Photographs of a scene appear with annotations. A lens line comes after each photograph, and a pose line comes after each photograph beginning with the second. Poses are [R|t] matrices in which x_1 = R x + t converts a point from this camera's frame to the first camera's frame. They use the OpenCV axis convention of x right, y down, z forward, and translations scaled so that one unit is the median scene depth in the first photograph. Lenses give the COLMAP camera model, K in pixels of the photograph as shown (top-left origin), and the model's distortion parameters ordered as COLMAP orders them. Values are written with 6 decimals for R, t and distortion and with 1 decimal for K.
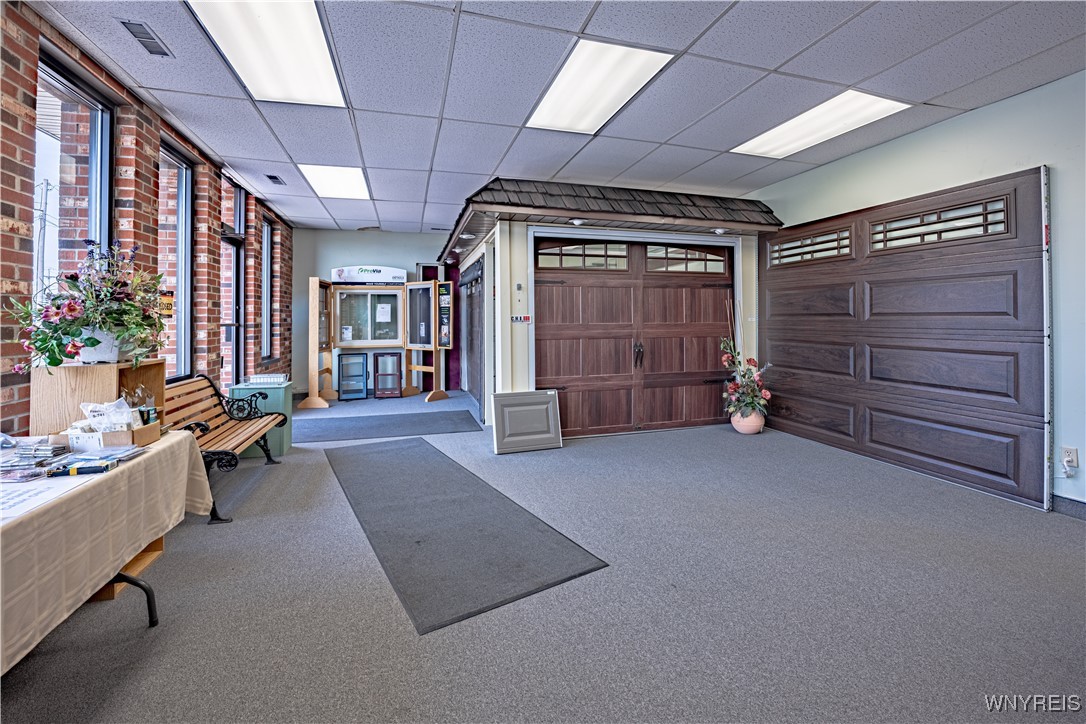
lens RADIAL K [[452.7, 0, 542.3], [0, 452.7, 315.5], [0, 0, 1]] dist [-0.017760, 0.000149]
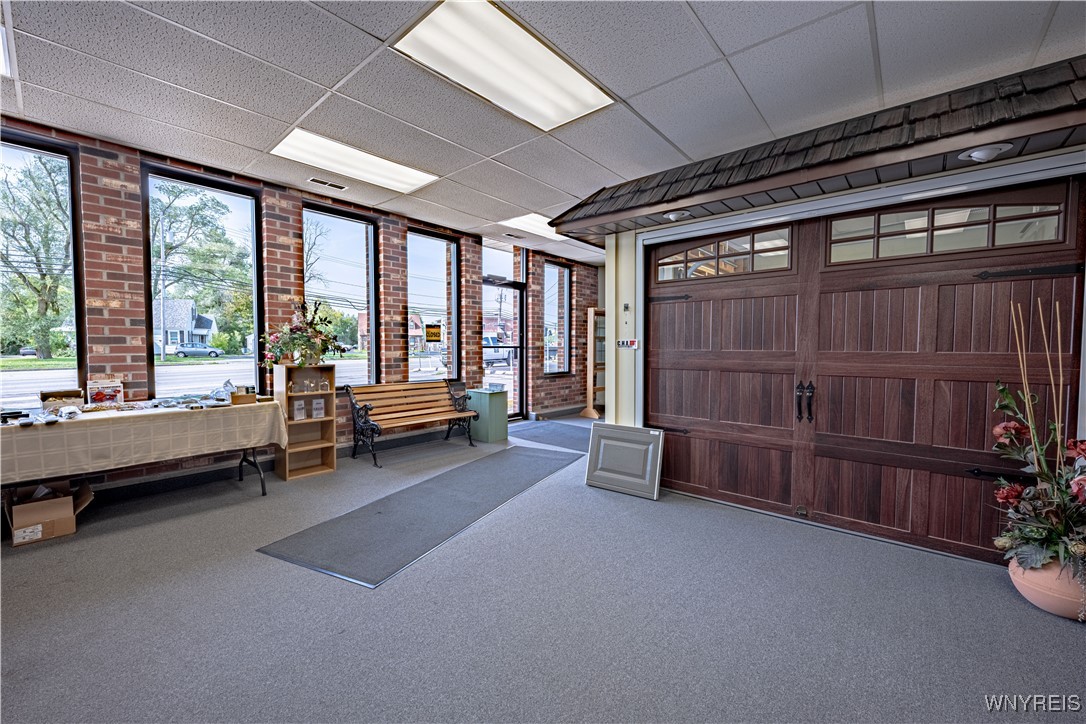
lens RADIAL K [[435.6, 0, 549.5], [0, 435.6, 366.7], [0, 0, 1]] dist [0.000442, 0.000158]
pose [[0.547850, 0.048313, -0.835181, 0.531619], [0.002352, 0.998238, 0.059288, 0.001996], [0.836574, -0.034446, 0.546771, 0.376378]]
